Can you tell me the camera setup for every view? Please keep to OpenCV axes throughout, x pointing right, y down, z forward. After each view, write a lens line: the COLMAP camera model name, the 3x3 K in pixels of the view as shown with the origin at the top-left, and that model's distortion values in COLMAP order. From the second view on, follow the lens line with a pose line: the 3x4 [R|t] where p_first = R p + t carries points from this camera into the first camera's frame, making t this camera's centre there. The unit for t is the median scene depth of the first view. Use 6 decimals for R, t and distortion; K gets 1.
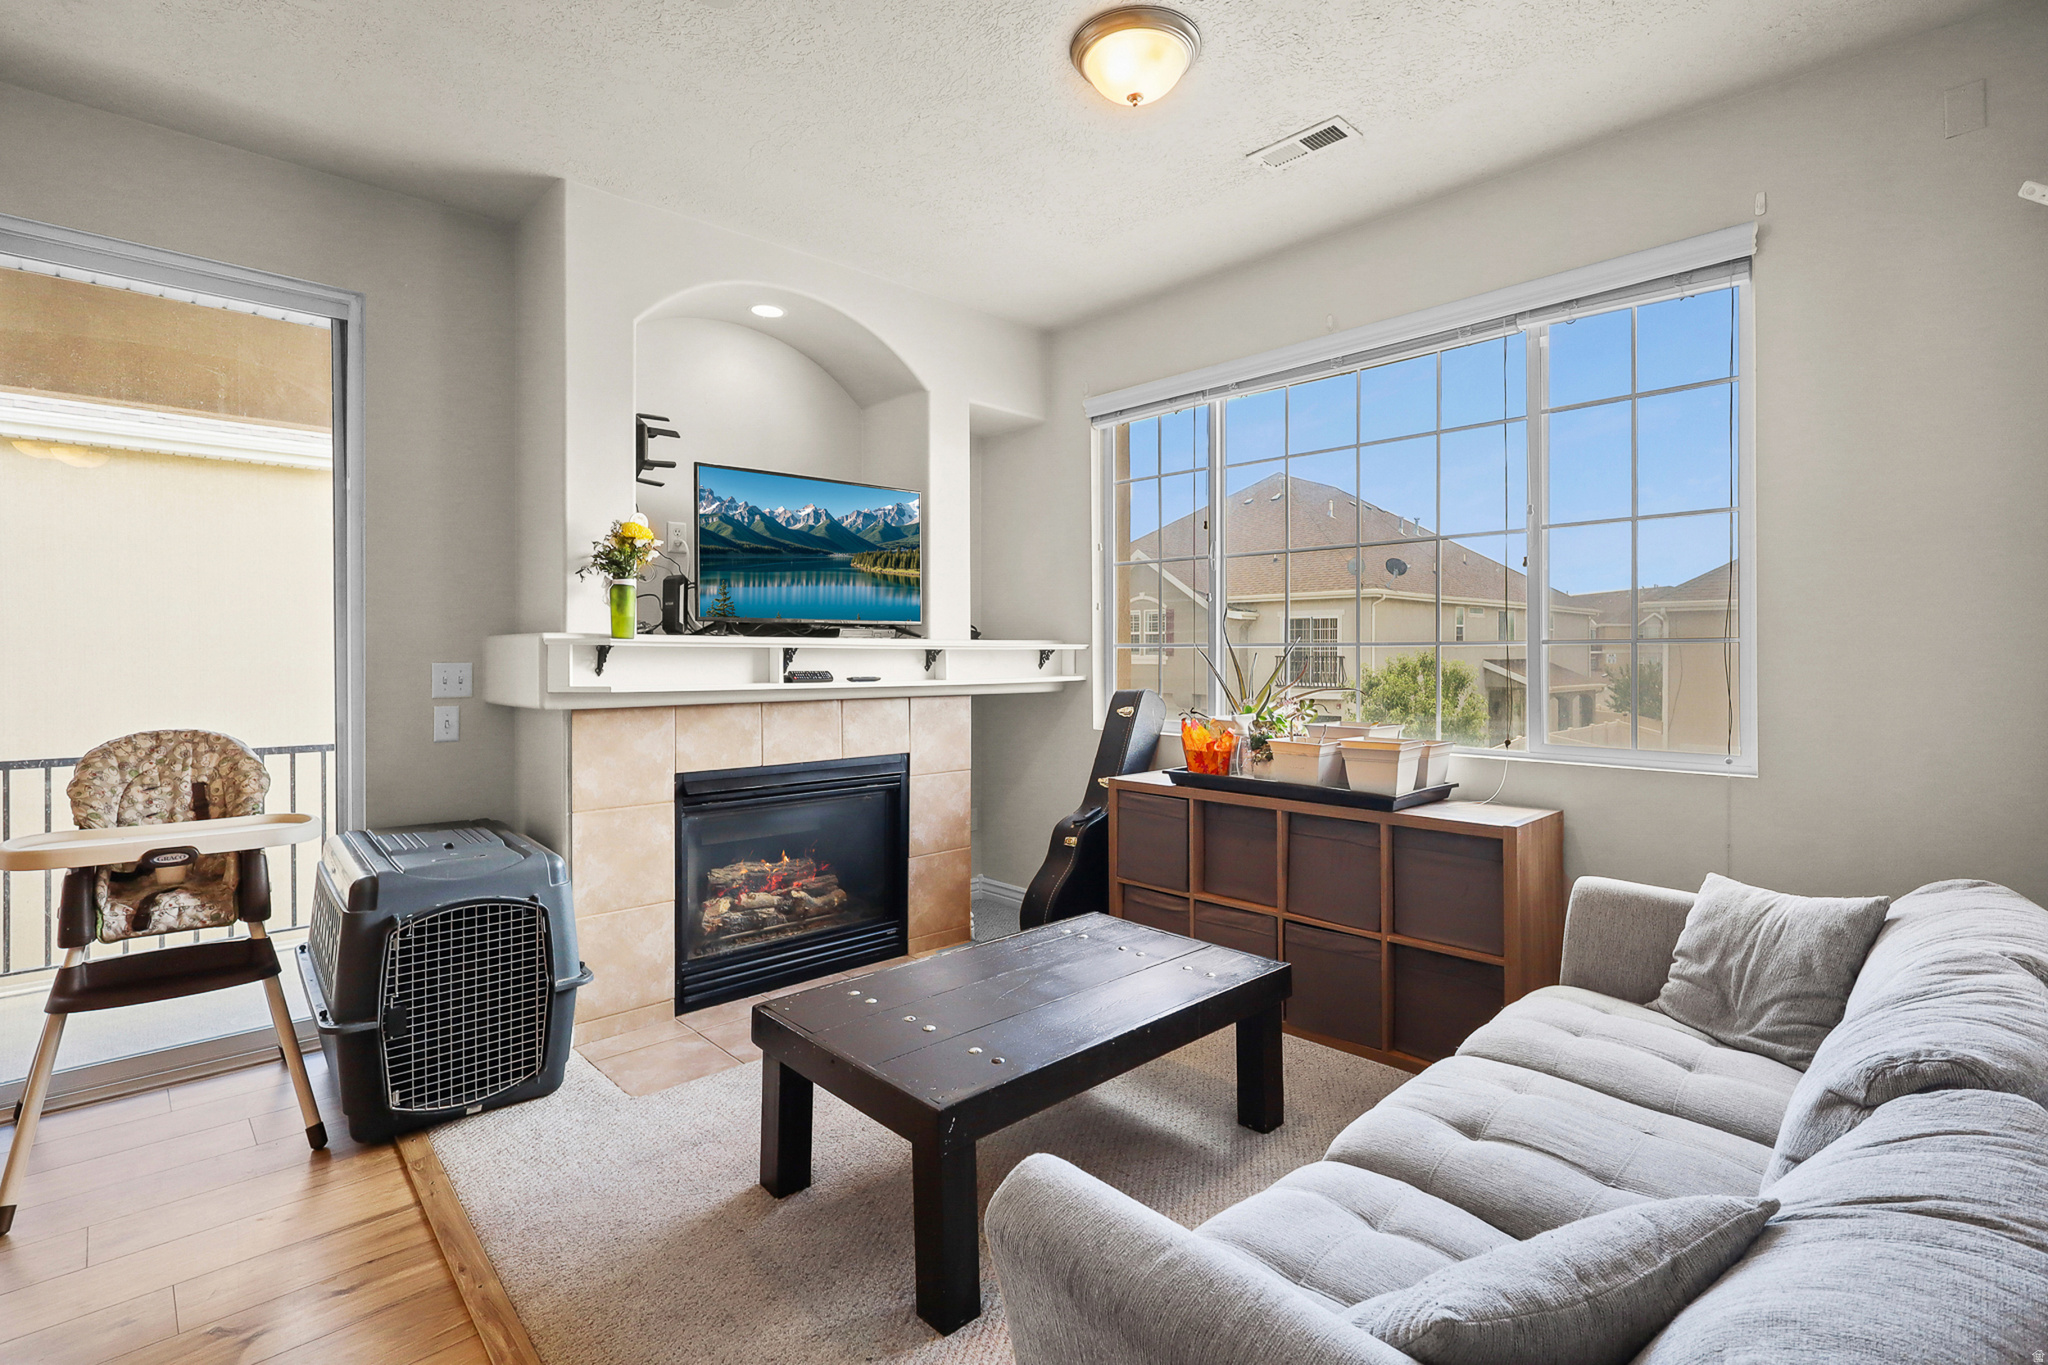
lens RADIAL K [[968.0, 0, 1021.4], [0, 968.0, 655.9], [0, 0, 1]] dist [-0.001613, 0.000870]
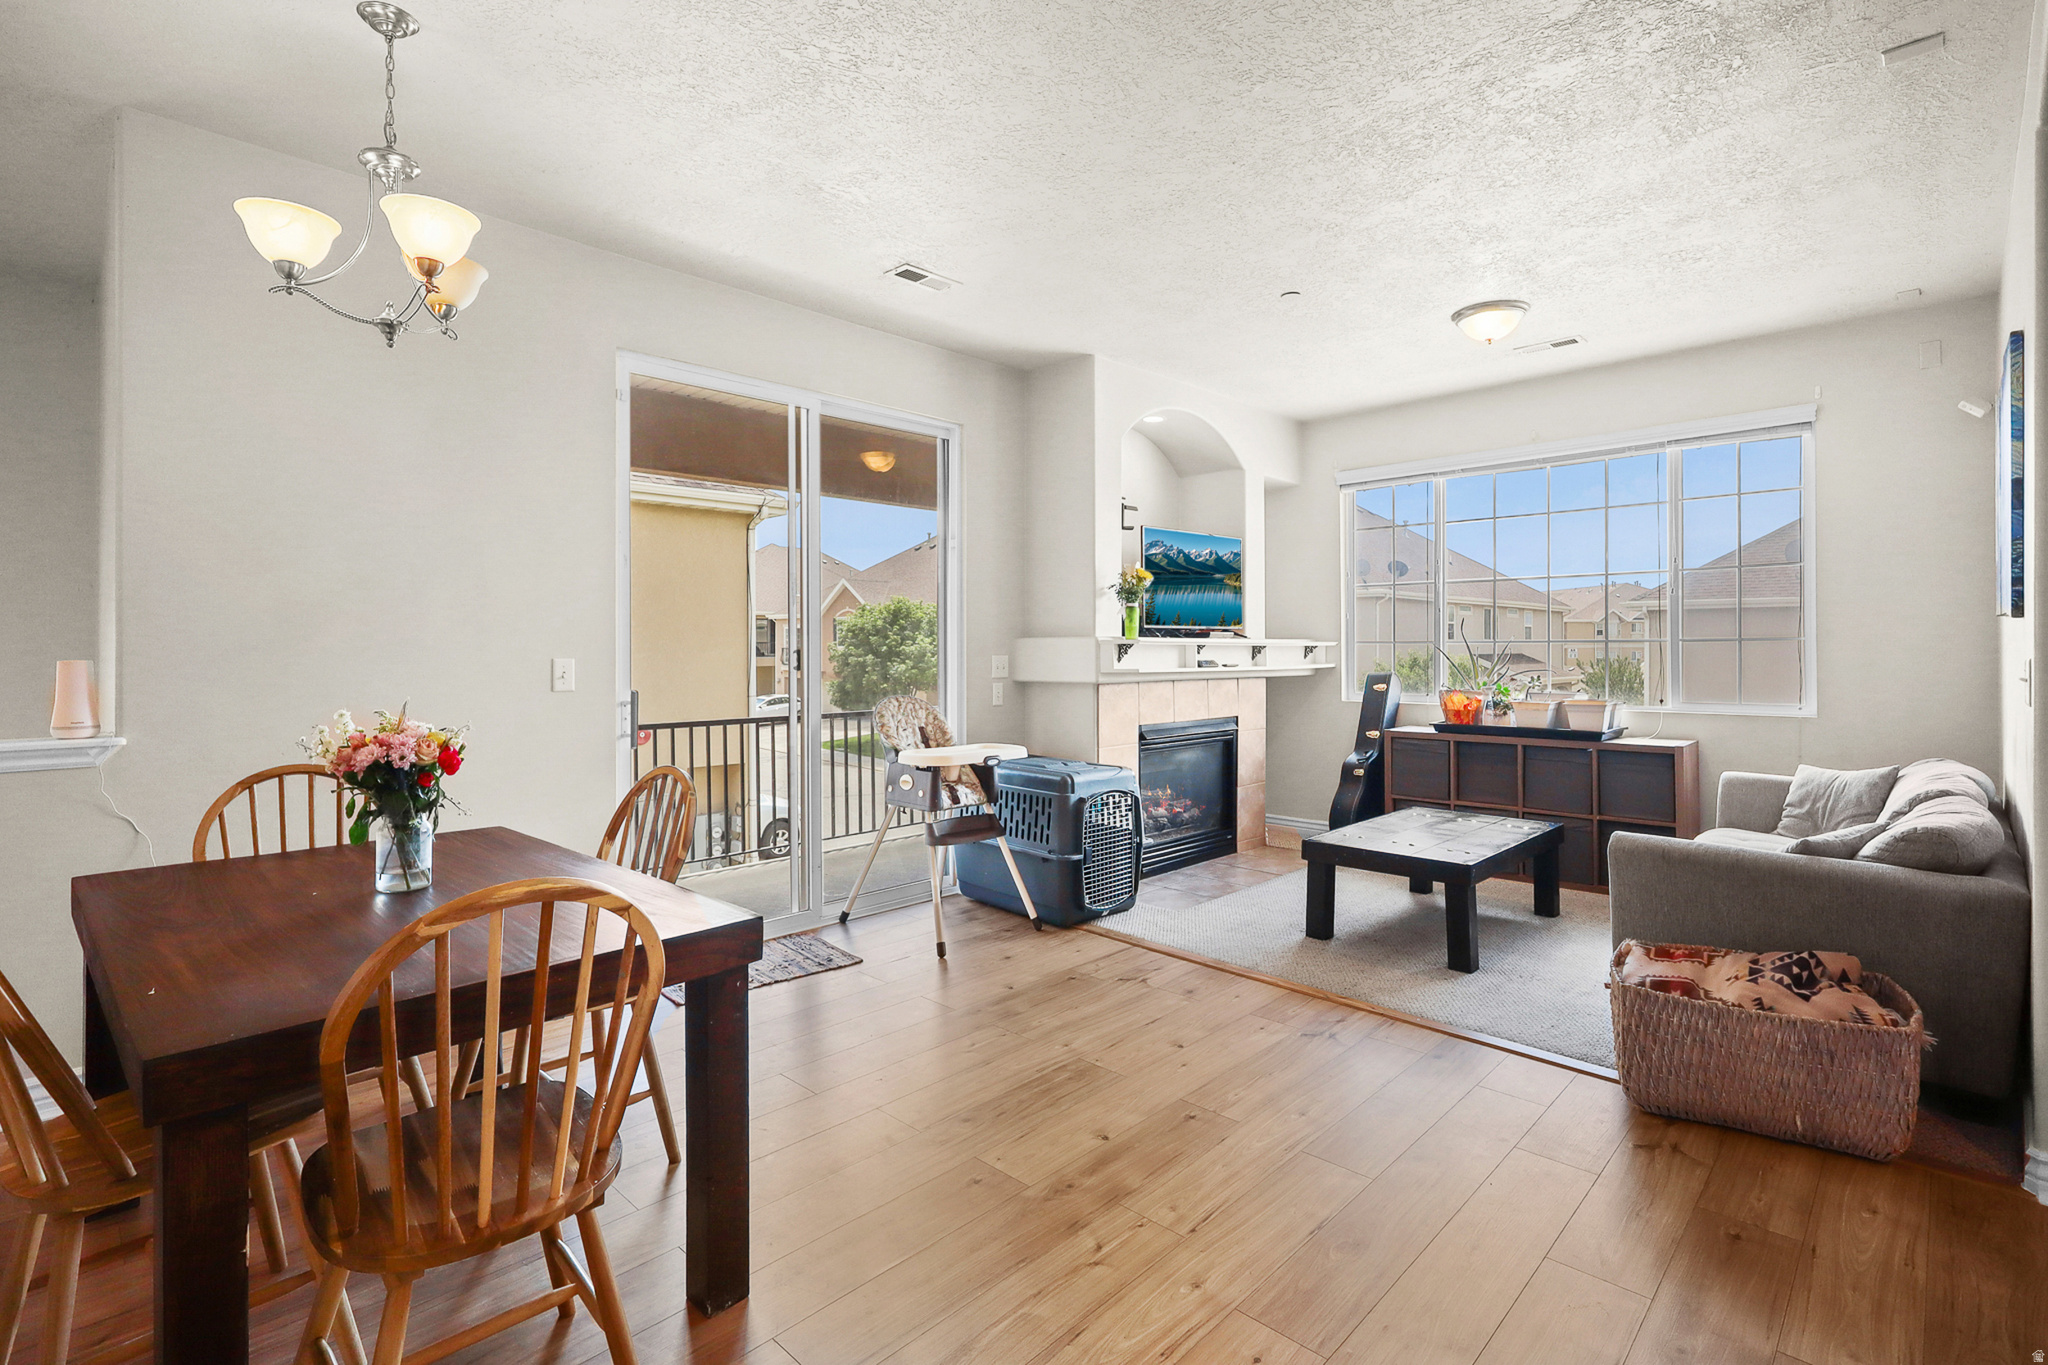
lens RADIAL K [[968.0, 0, 1030.2], [0, 968.0, 656.4], [0, 0, 1]] dist [-0.001613, 0.000870]
pose [[0.998947, -0.003181, 0.045778, -0.694401], [0.002960, 0.999984, 0.004896, 0.001664], [-0.045793, -0.004755, 0.998940, -0.644376]]
